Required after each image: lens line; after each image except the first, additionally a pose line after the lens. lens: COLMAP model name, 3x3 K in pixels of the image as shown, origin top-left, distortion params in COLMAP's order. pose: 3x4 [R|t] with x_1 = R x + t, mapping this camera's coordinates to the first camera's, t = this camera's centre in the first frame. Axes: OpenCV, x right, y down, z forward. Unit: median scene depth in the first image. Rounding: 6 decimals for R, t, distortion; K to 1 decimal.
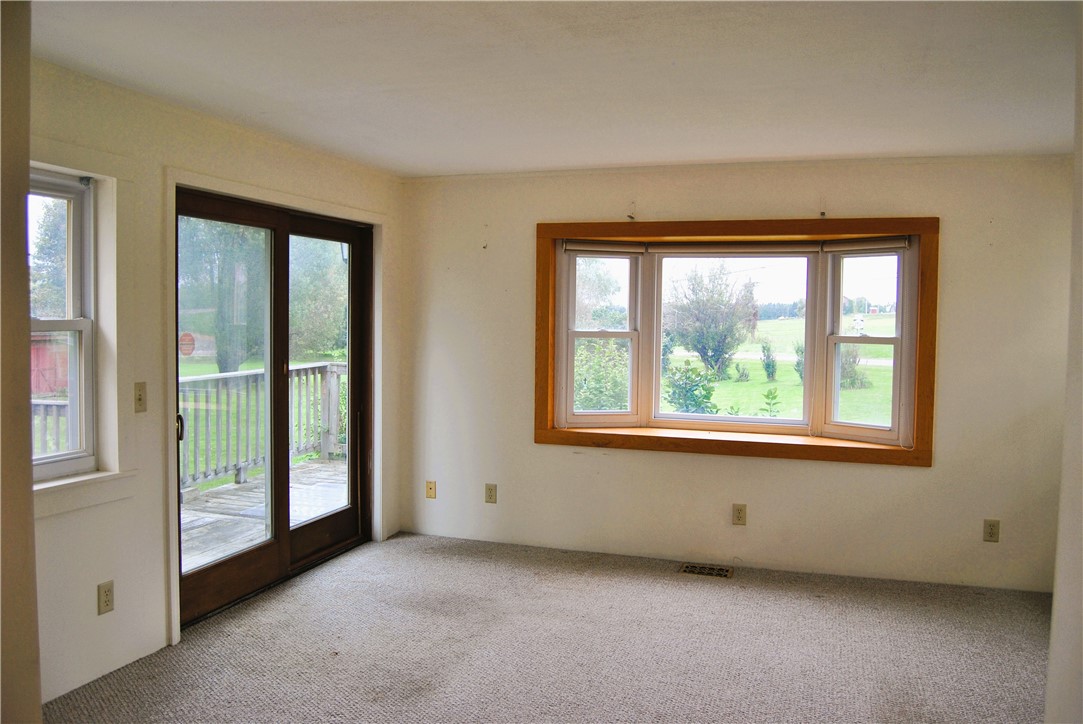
lens RADIAL K [[857.8, 0, 541.6], [0, 857.8, 362.4], [0, 0, 1]] dist [-0.090615, 0.033284]
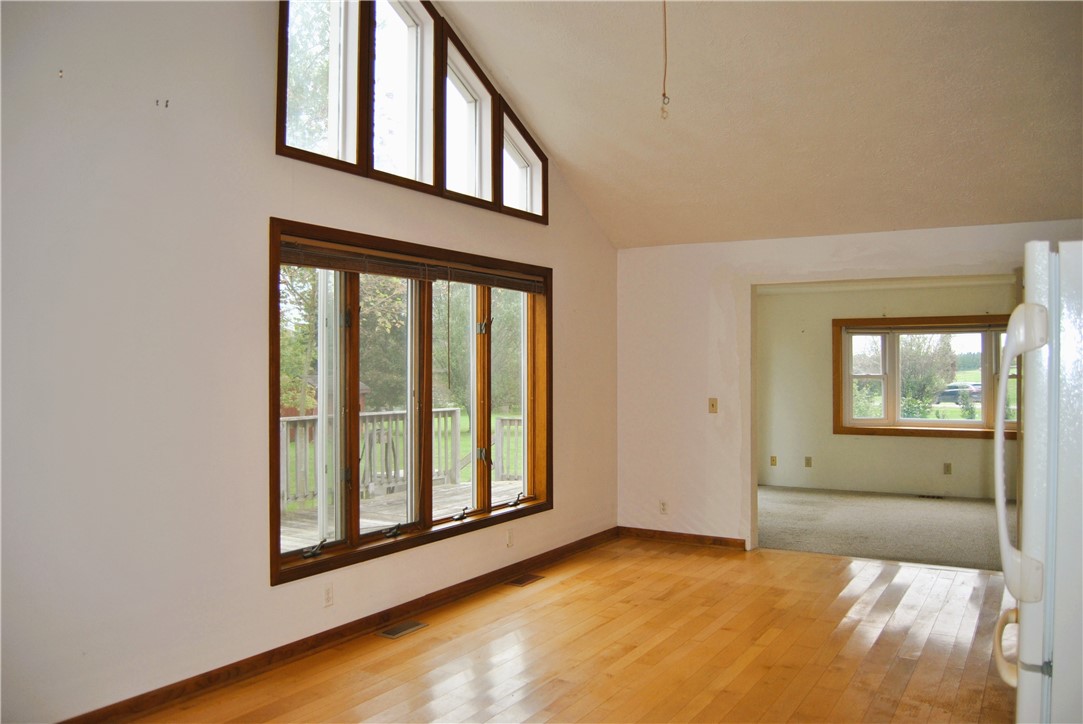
lens RADIAL K [[857.8, 0, 540.6], [0, 857.8, 361.1], [0, 0, 1]] dist [-0.090615, 0.033284]
pose [[0.977695, -0.016438, -0.209387, -0.239311], [0.002515, 0.997778, -0.066586, 0.055284], [0.210016, 0.064574, 0.975563, -0.955862]]
